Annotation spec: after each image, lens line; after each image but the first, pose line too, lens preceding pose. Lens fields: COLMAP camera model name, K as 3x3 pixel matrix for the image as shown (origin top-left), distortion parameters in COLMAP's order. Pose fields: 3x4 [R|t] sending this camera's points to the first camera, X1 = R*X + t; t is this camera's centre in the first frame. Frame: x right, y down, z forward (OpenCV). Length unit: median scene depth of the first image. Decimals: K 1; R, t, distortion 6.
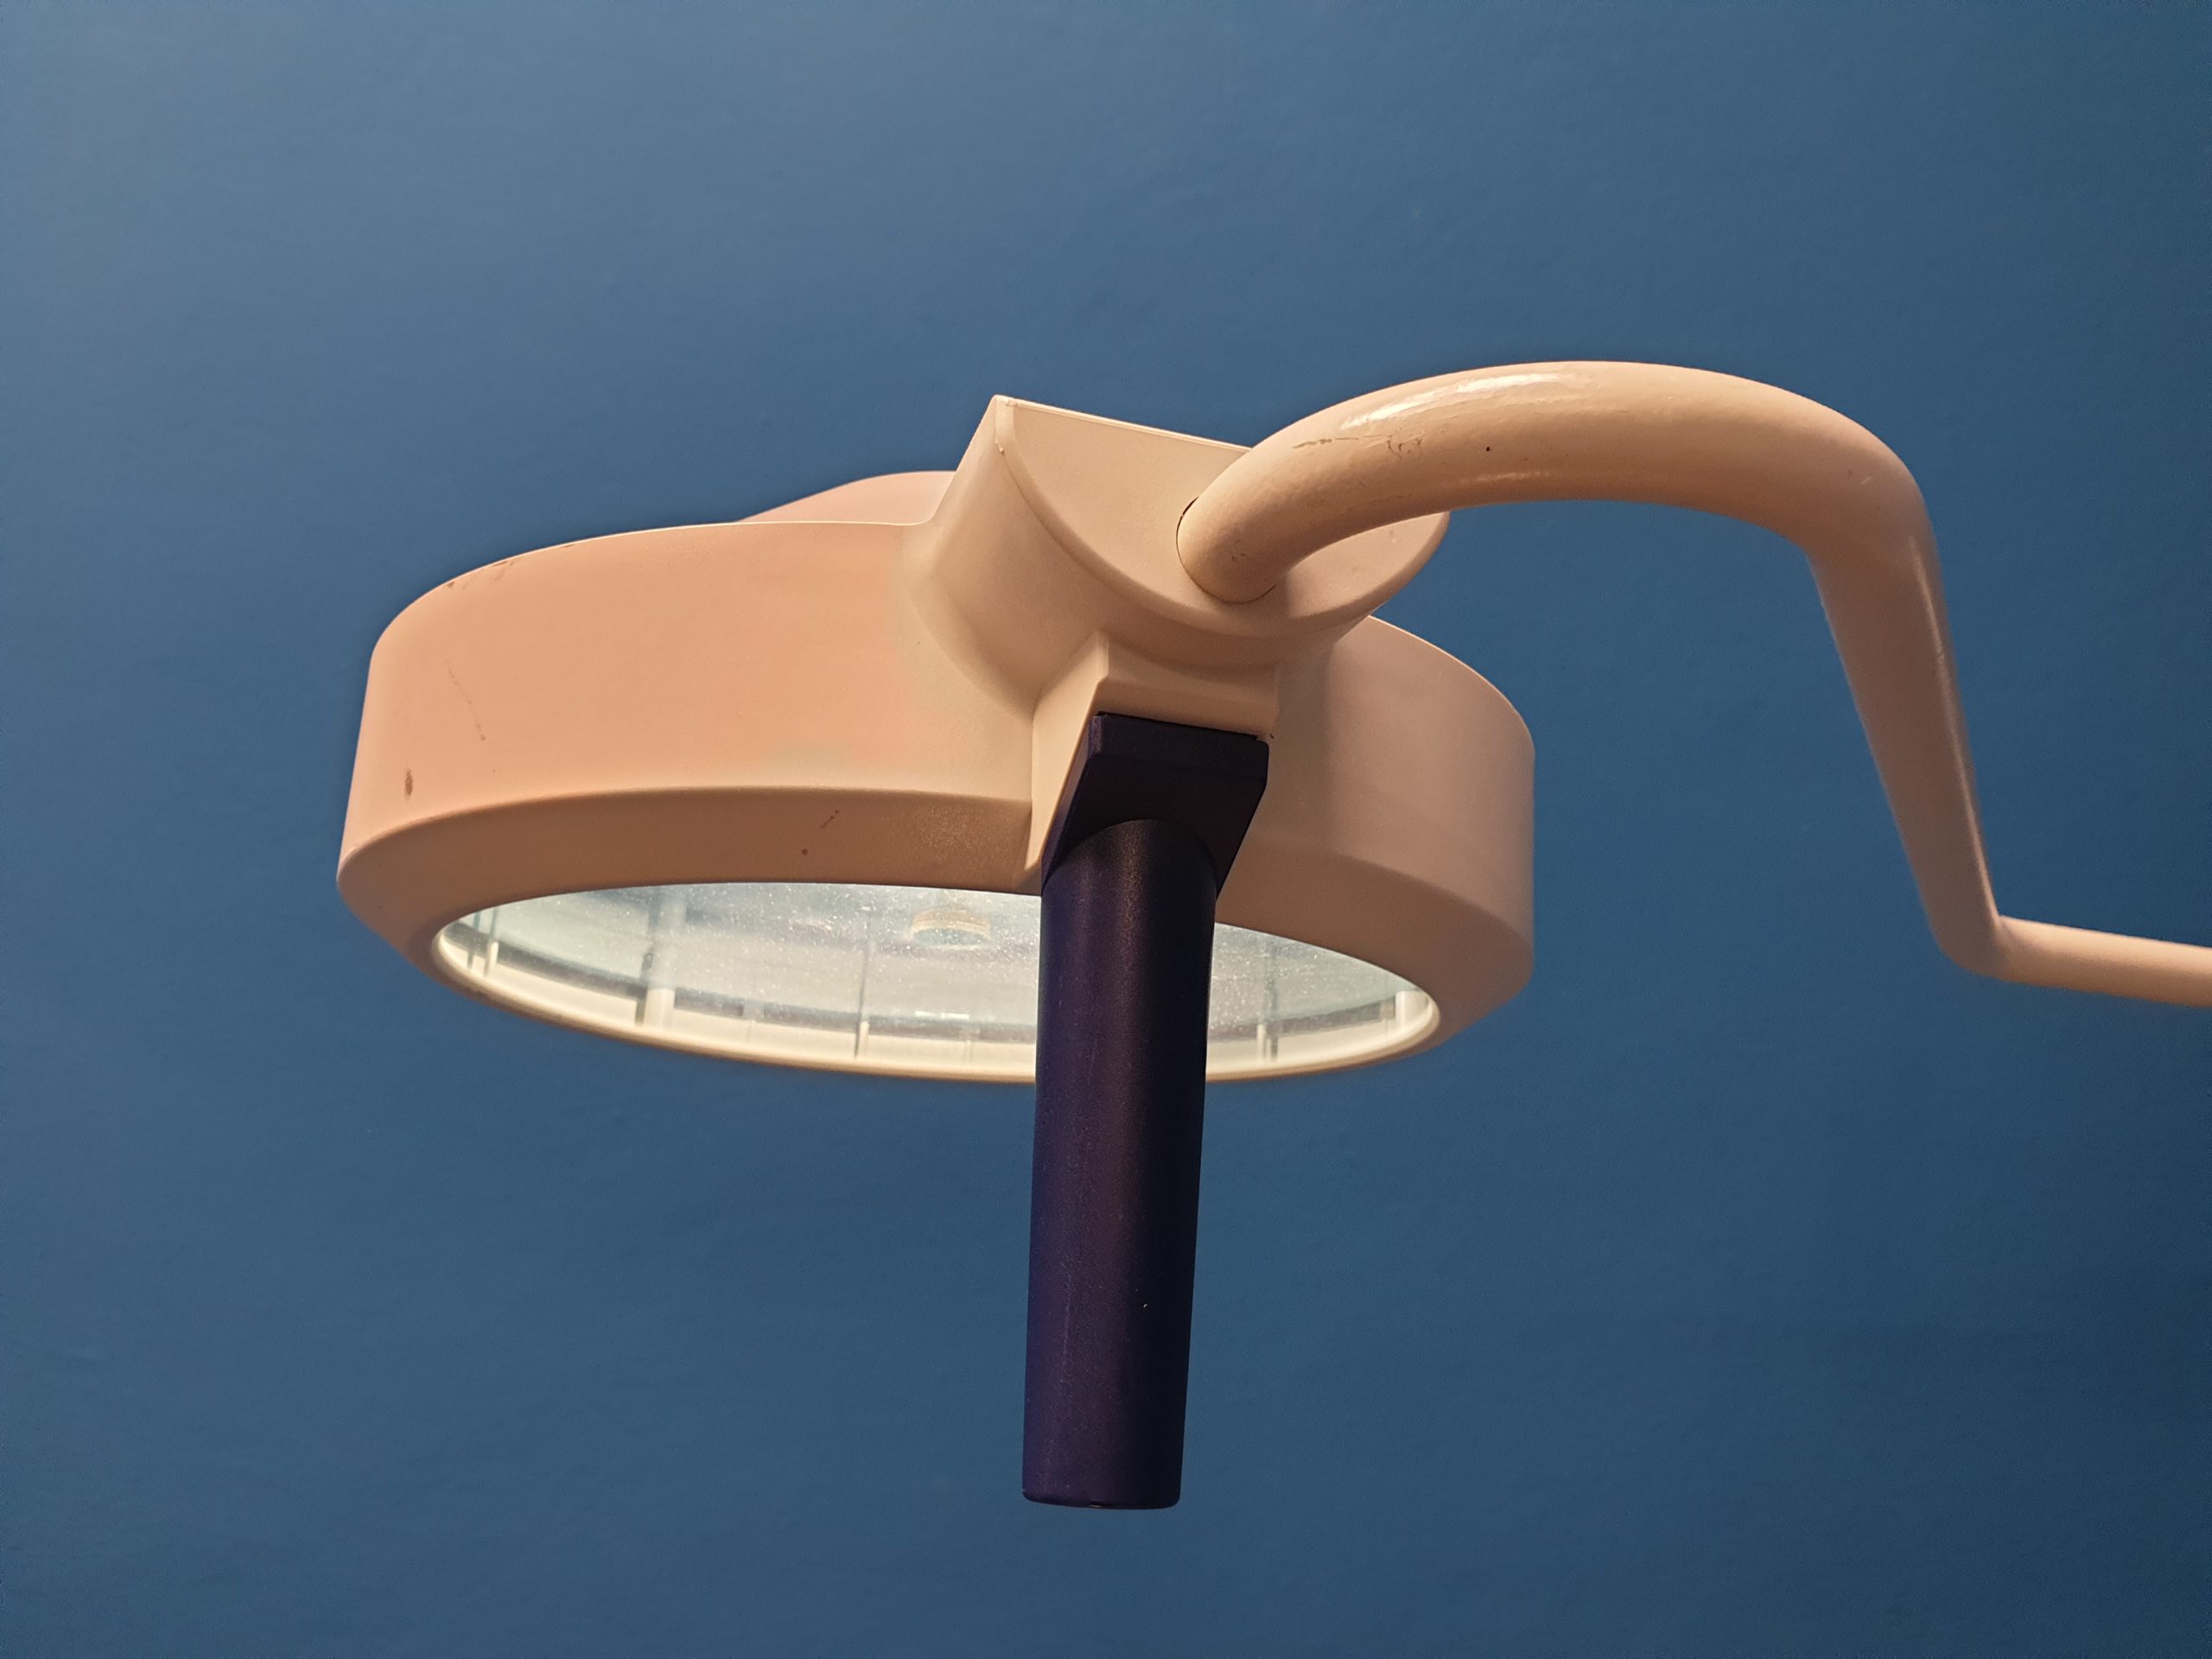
lens RADIAL K [[1699.0, 0, 1115.2], [0, 1699.0, 834.0], [0, 0, 1]] dist [0.001714, 0.020329]
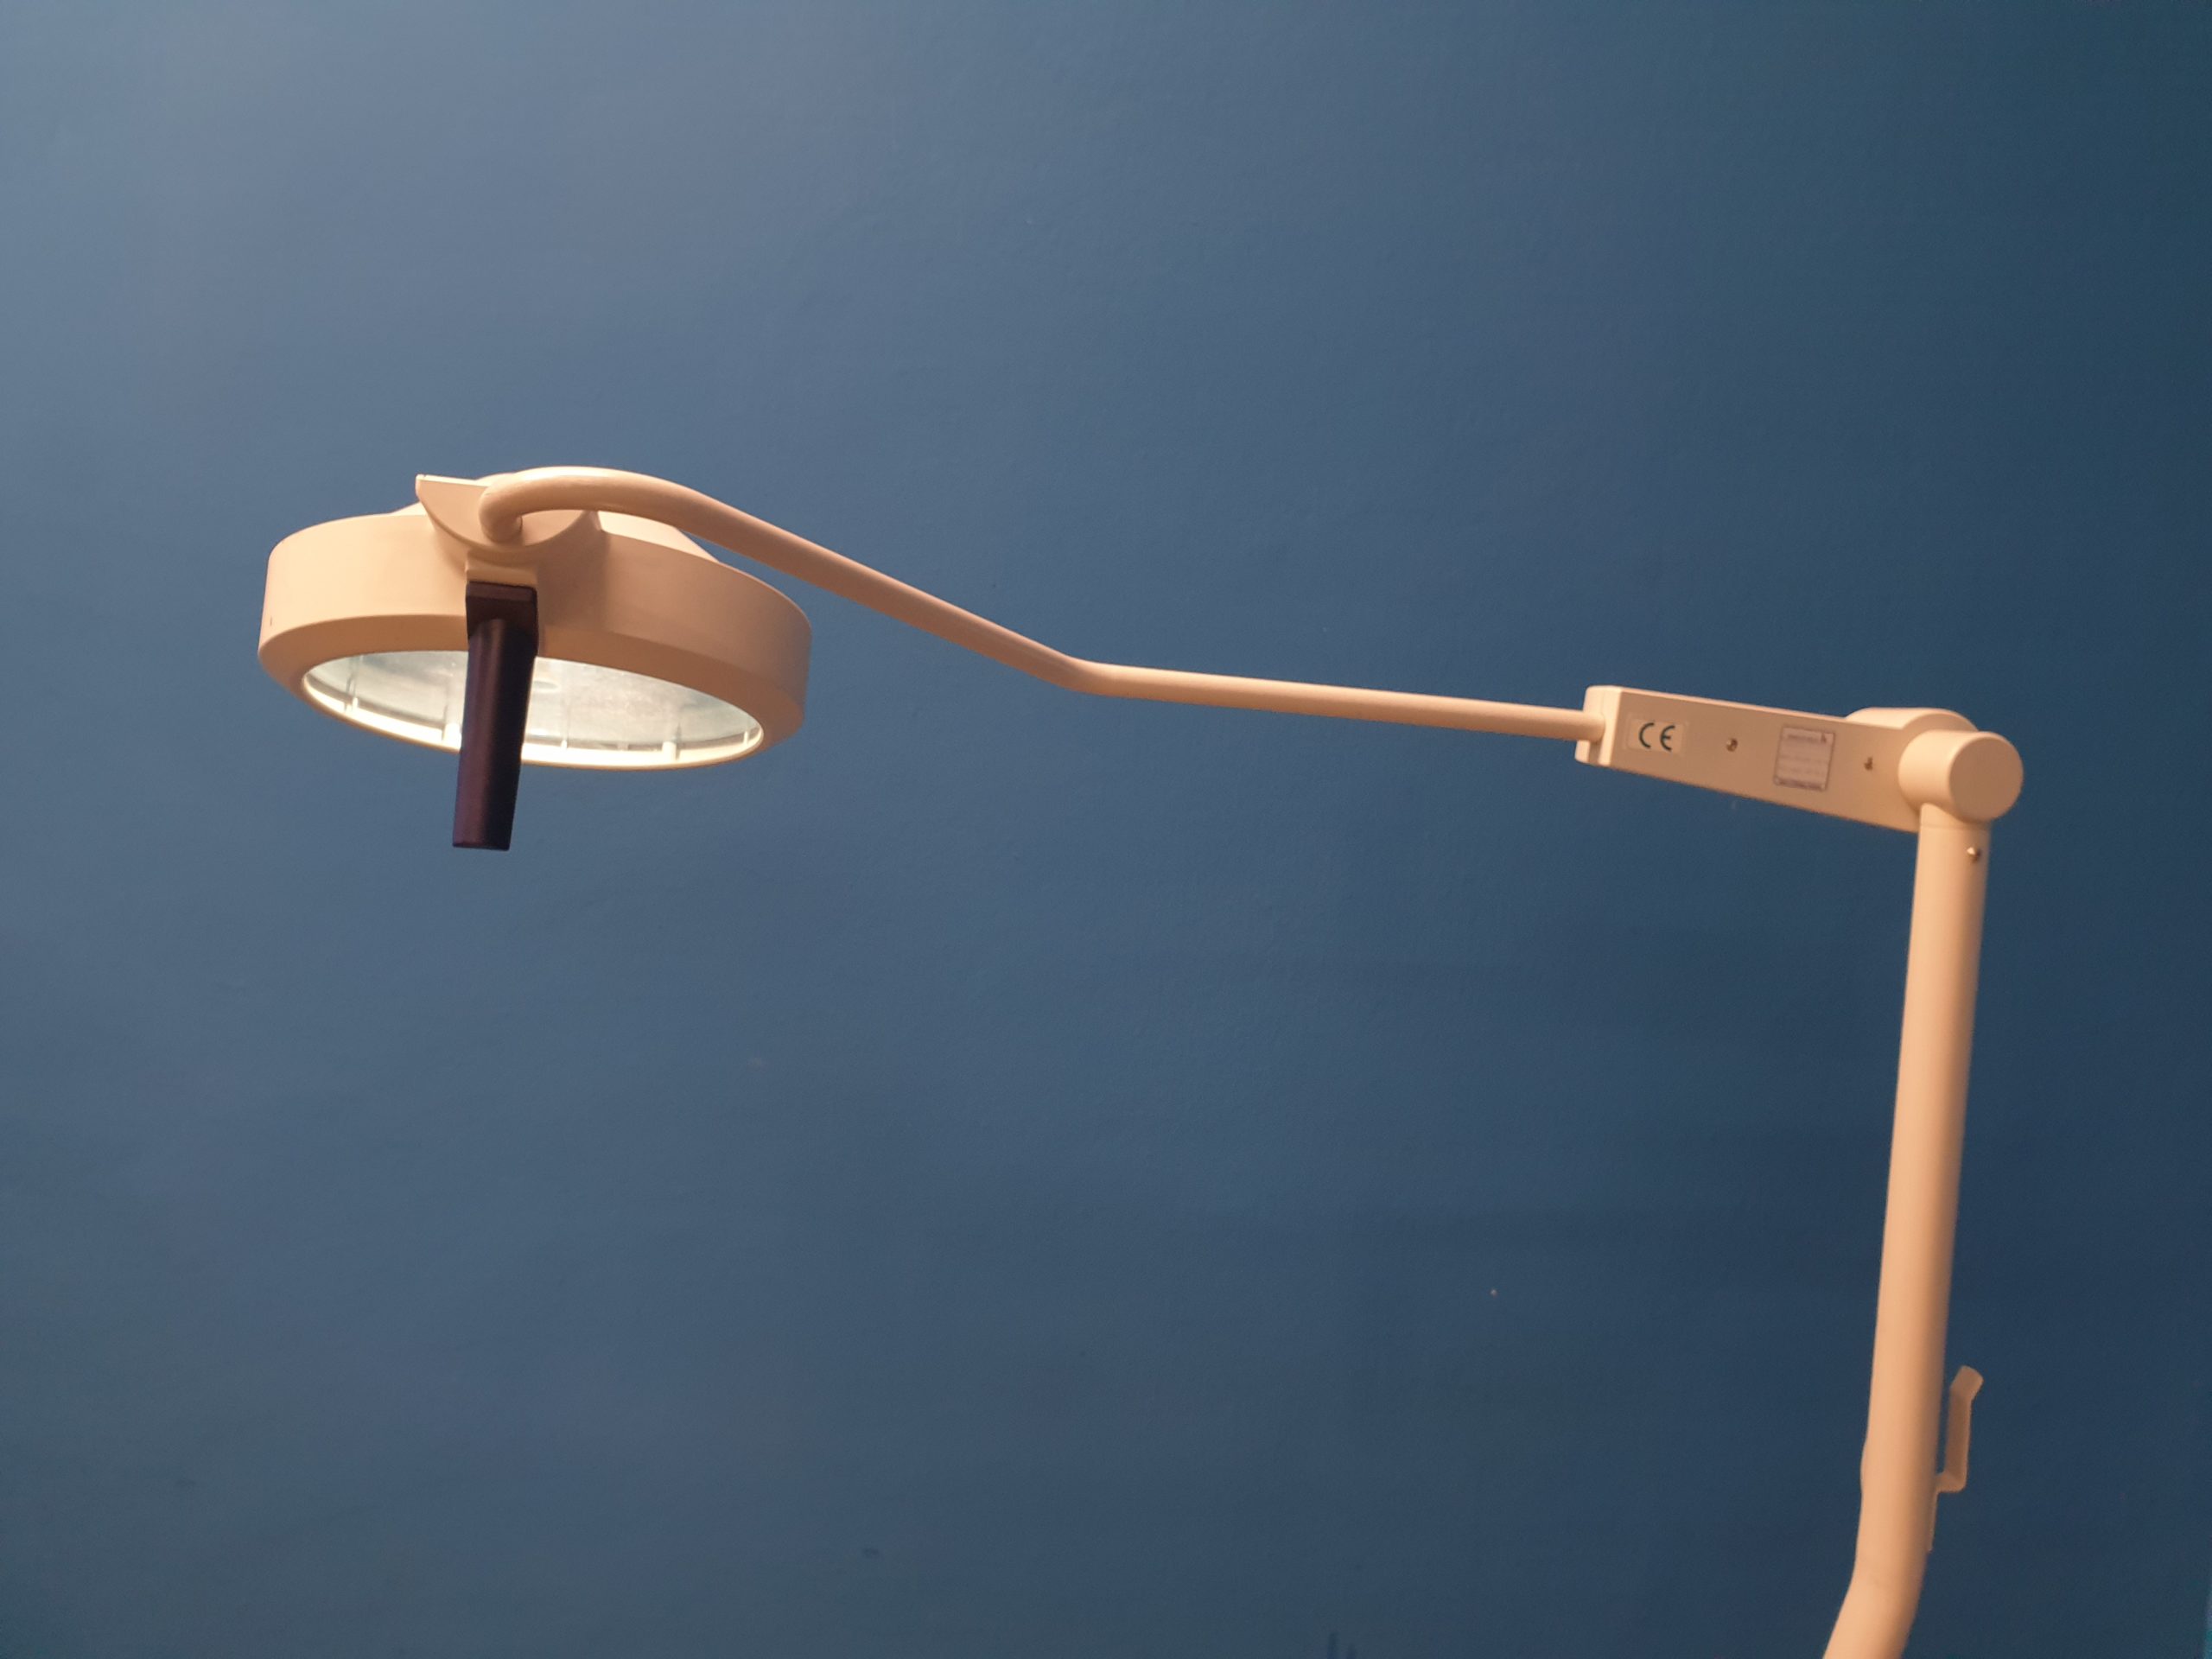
lens RADIAL K [[1699.0, 0, 1103.6], [0, 1699.0, 836.6], [0, 0, 1]] dist [0.001714, 0.020329]
pose [[0.993493, -0.028857, -0.110174, 1.005808], [0.038013, 0.995913, 0.081930, 0.121255], [0.107359, -0.085585, 0.990530, -1.308498]]
